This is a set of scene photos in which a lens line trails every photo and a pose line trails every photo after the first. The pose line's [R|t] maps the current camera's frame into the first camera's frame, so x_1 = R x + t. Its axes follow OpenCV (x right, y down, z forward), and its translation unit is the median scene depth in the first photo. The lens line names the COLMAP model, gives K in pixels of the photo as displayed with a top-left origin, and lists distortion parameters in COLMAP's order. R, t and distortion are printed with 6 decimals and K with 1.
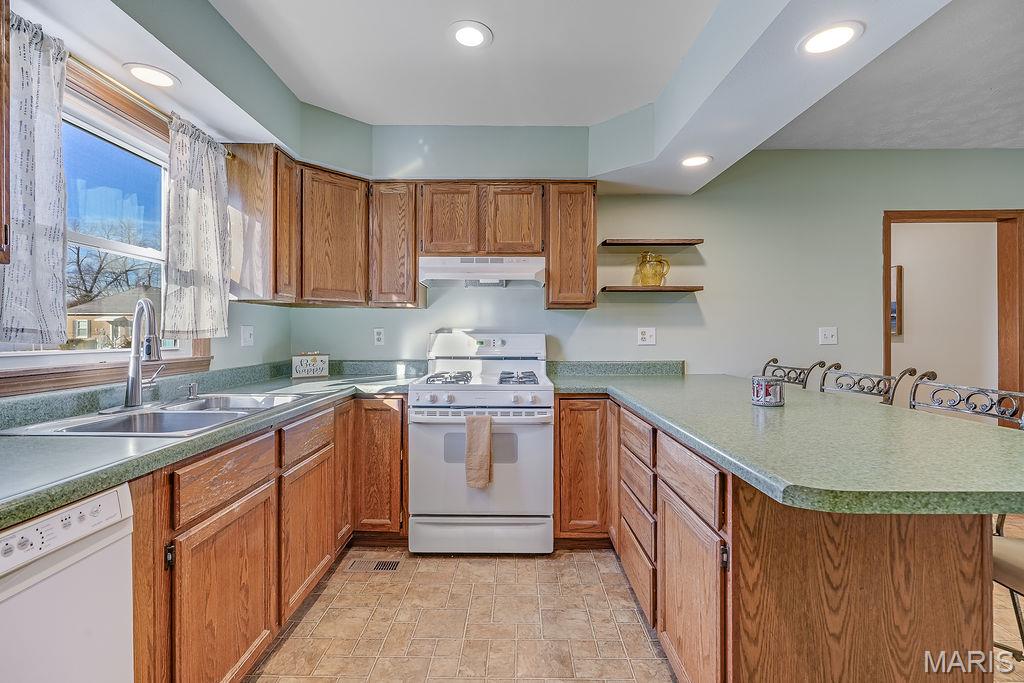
lens RADIAL K [[462.8, 0, 508.7], [0, 462.8, 335.0], [0, 0, 1]] dist [-0.003339, 0.000625]
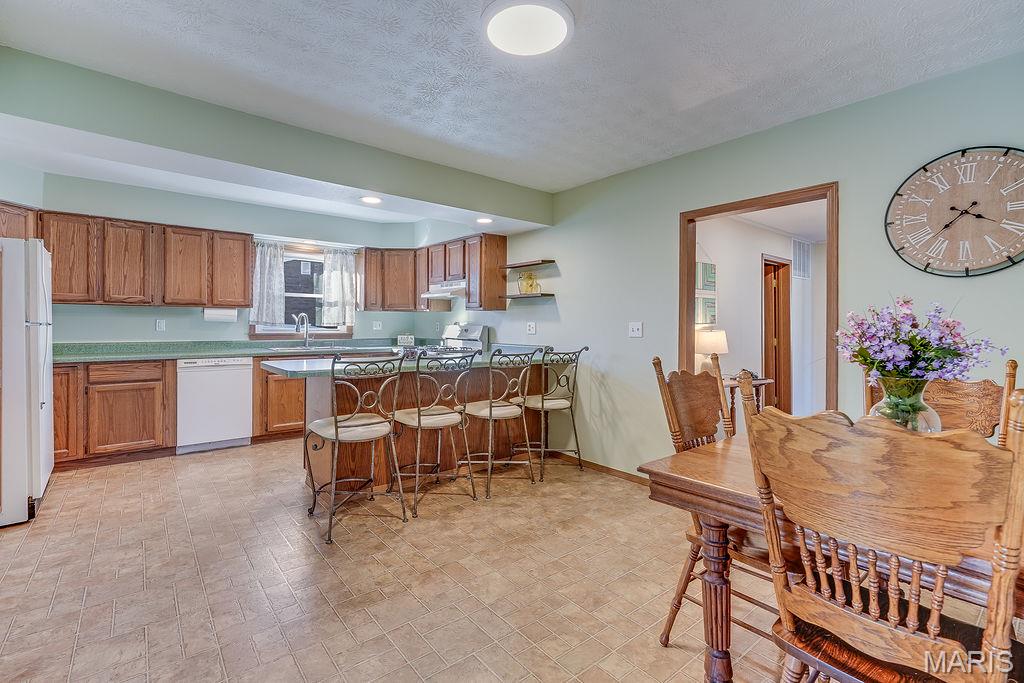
lens RADIAL K [[466.9, 0, 510.2], [0, 466.9, 323.5], [0, 0, 1]] dist [-0.001798, 0.000743]
pose [[0.637646, 0.004880, -0.770314, 1.709321], [-0.012648, 0.999911, -0.004135, -0.006164], [0.770226, 0.012379, 0.637651, 0.020195]]
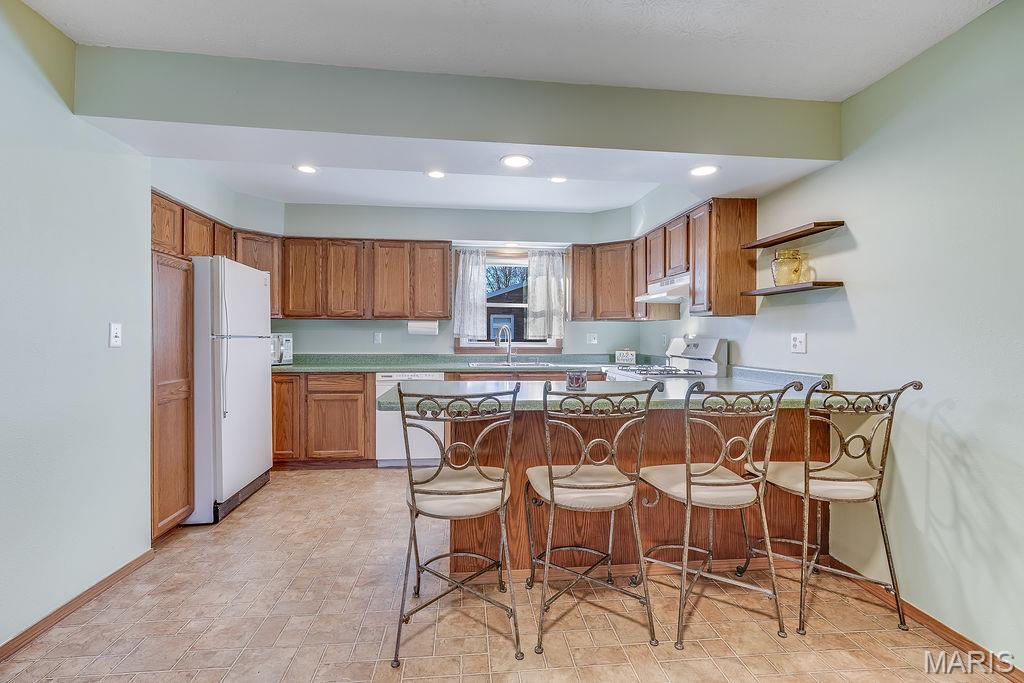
lens RADIAL K [[463.3, 0, 508.7], [0, 463.3, 339.0], [0, 0, 1]] dist [-0.003349, 0.000539]
pose [[0.109063, 0.008914, -0.993995, 1.357126], [-0.011467, 0.999905, 0.007709, -0.006352], [0.993969, 0.010557, 0.109155, 0.455603]]
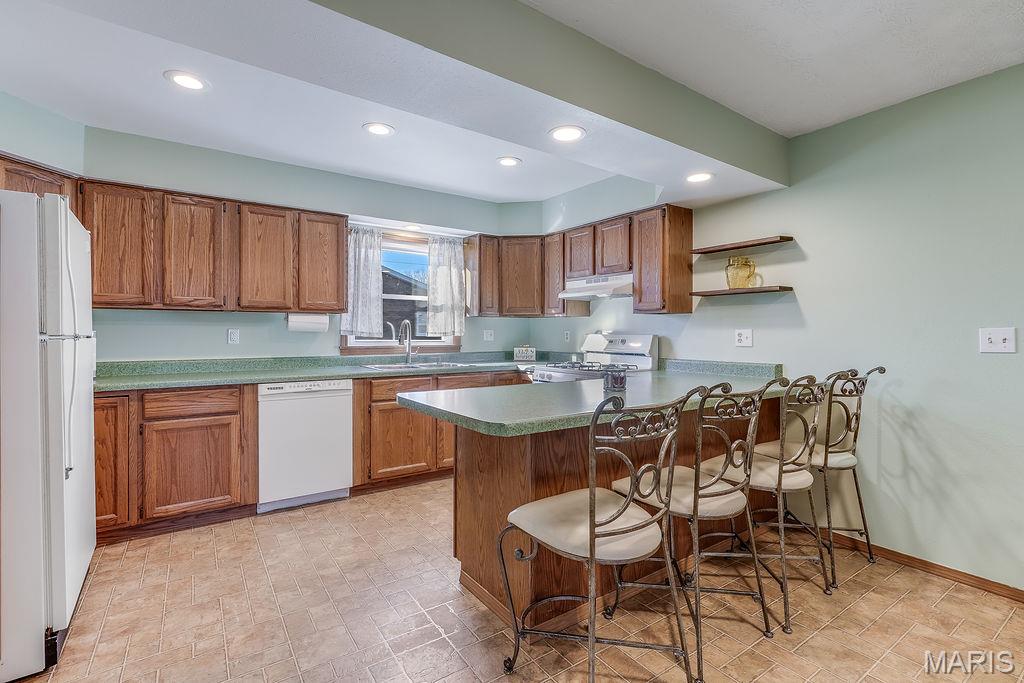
lens RADIAL K [[471.7, 0, 513.3], [0, 471.7, 331.4], [0, 0, 1]] dist [-0.004404, 0.000744]
pose [[0.576329, -0.000523, -0.817218, 1.045540], [-0.006647, 0.999964, -0.005327, -0.003389], [0.817191, 0.008502, 0.576304, 0.003122]]
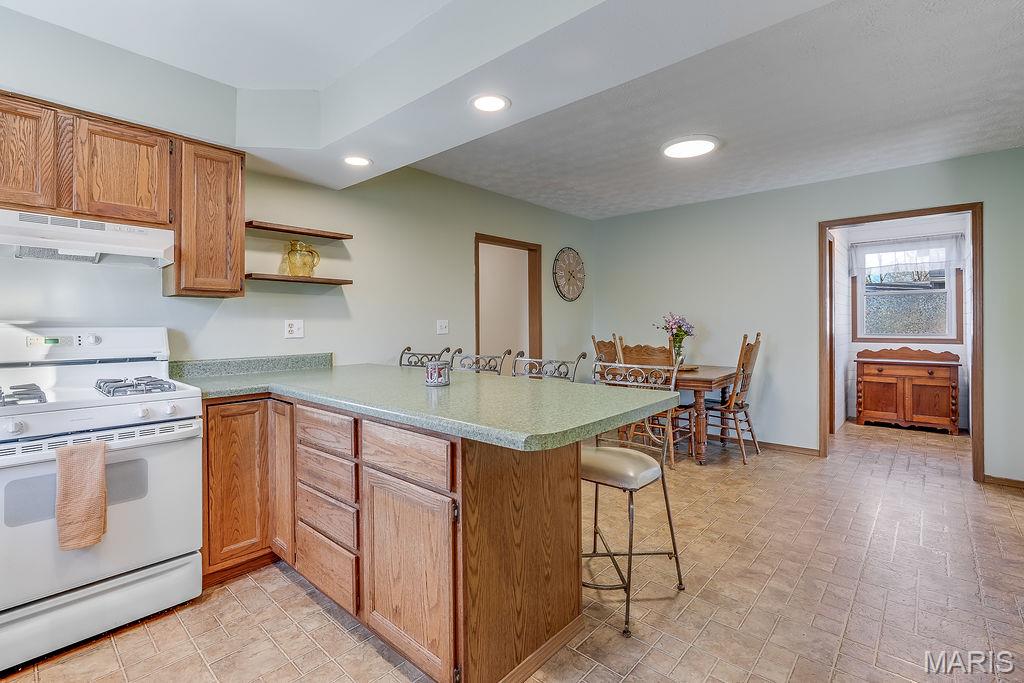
lens RADIAL K [[466.9, 0, 510.2], [0, 466.9, 323.5], [0, 0, 1]] dist [-0.001798, 0.000743]
pose [[0.662900, -0.002277, 0.748705, -0.155258], [0.007867, 0.999961, -0.003924, -0.001248], [-0.748667, 0.008491, 0.662892, 0.040550]]
